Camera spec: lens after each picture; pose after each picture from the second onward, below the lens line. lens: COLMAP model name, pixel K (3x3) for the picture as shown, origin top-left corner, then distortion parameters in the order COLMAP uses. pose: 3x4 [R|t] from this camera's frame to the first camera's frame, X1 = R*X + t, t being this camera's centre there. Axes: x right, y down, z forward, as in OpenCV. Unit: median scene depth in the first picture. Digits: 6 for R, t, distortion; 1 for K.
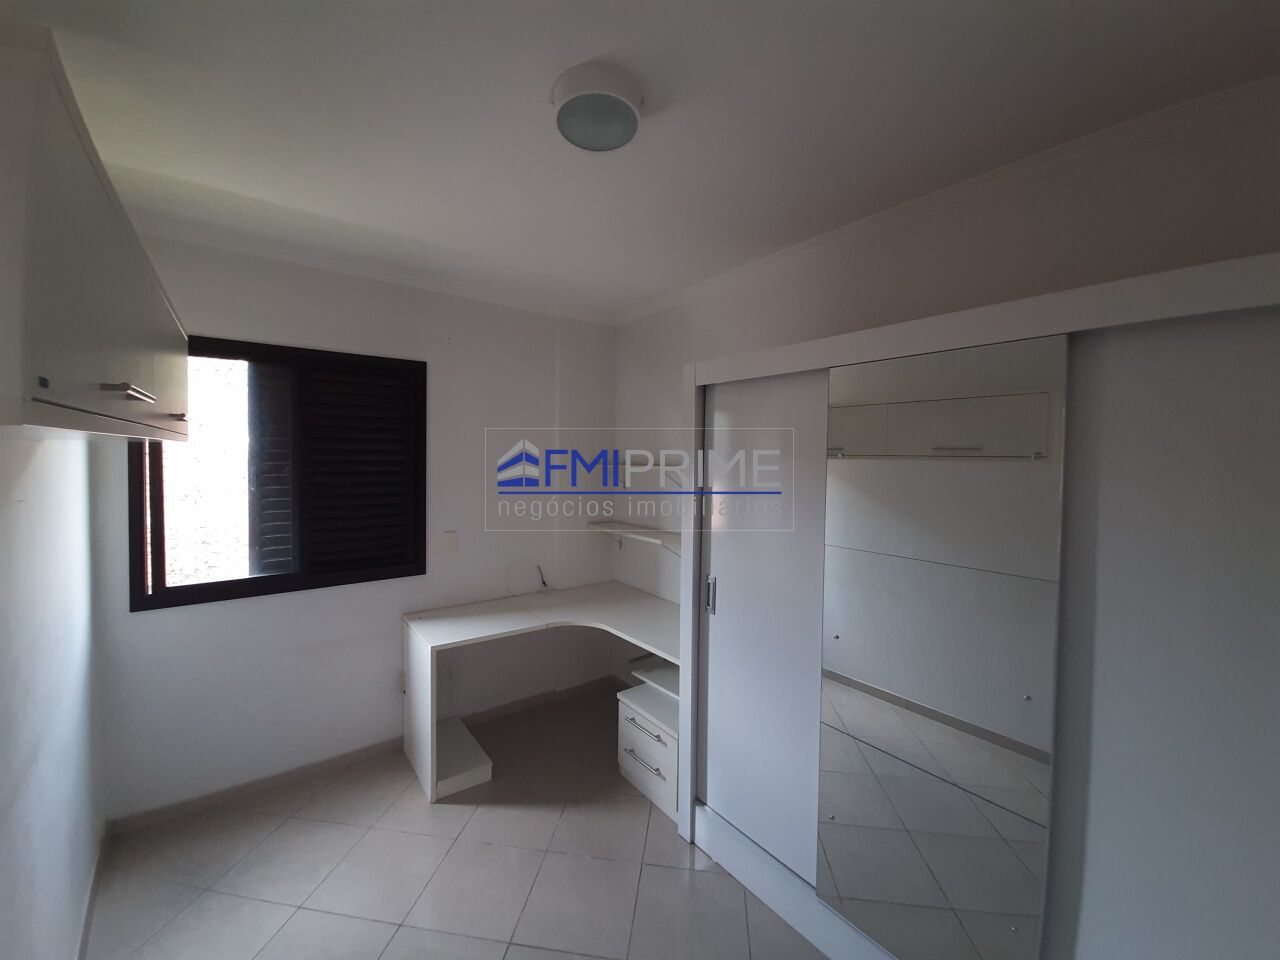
lens RADIAL K [[505.3, 0, 633.1], [0, 505.3, 469.8], [0, 0, 1]] dist [0.014658, -0.011240]
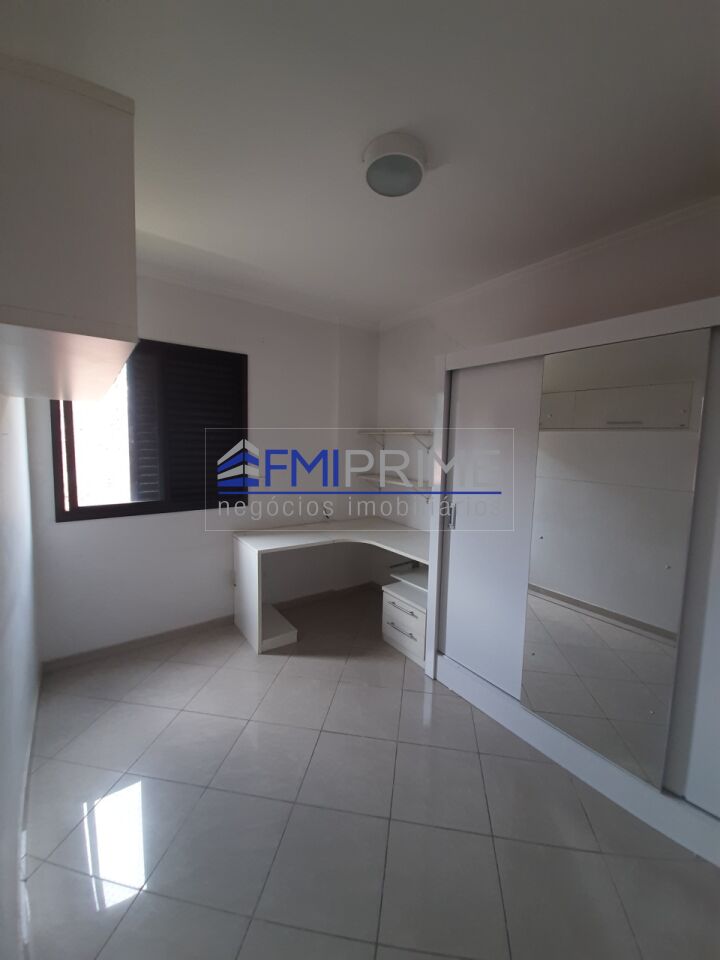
lens RADIAL K [[378.9, 0, 369.6], [0, 378.9, 476.1], [0, 0, 1]] dist [0.014658, -0.011240]
pose [[0.999896, 0.013165, -0.005832, -0.072809], [-0.012733, 0.997547, 0.068835, 0.054882], [0.006724, -0.068753, 0.997611, -0.080430]]
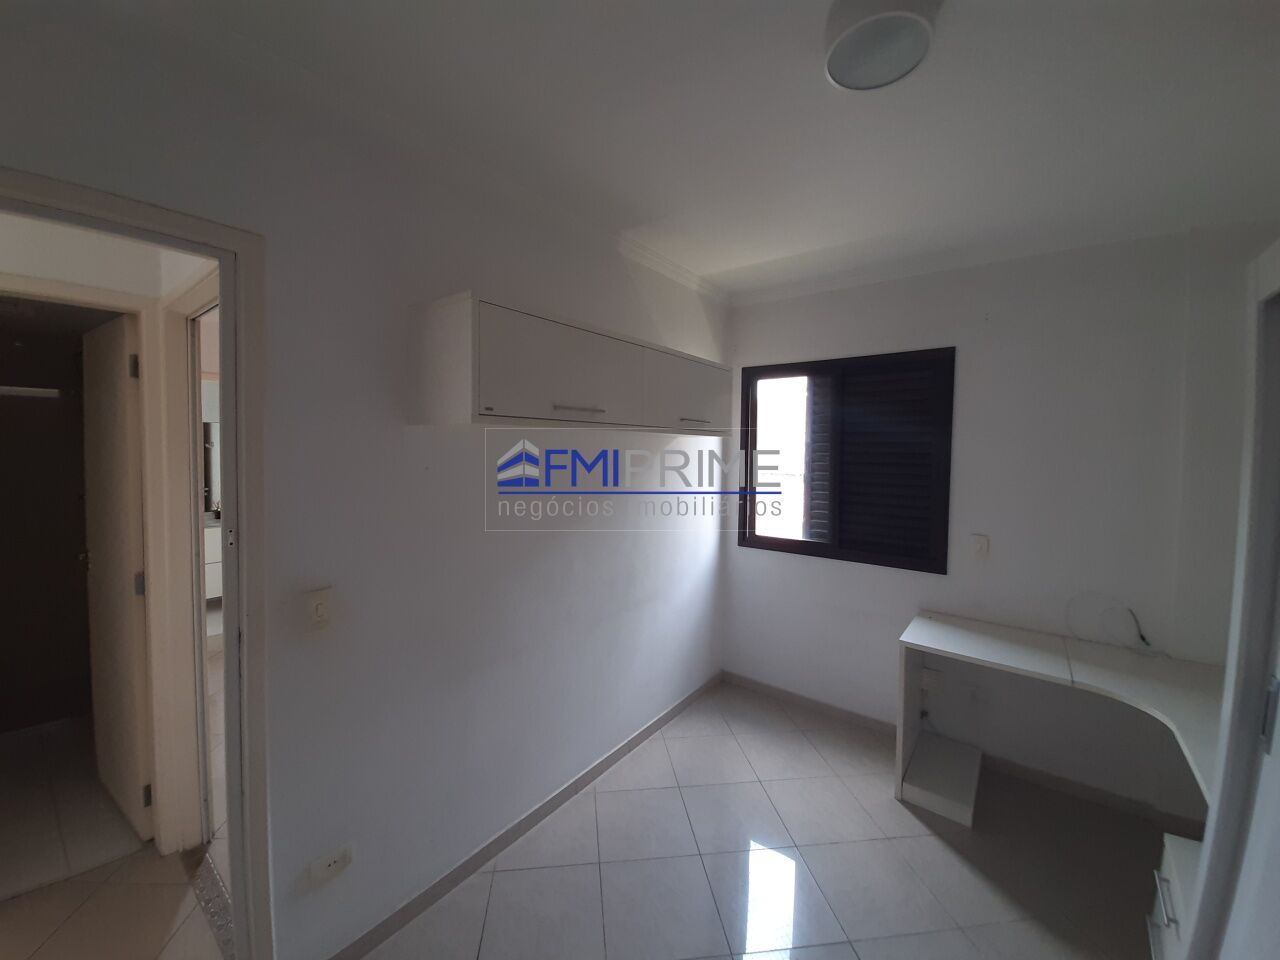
lens RADIAL K [[505.3, 0, 628.3], [0, 505.3, 468.3], [0, 0, 1]] dist [0.014658, -0.011240]
pose [[0.255542, 0.032530, -0.966250, 0.415357], [-0.037302, 0.999021, 0.023768, 0.010959], [0.966078, 0.029969, 0.256506, 0.231444]]
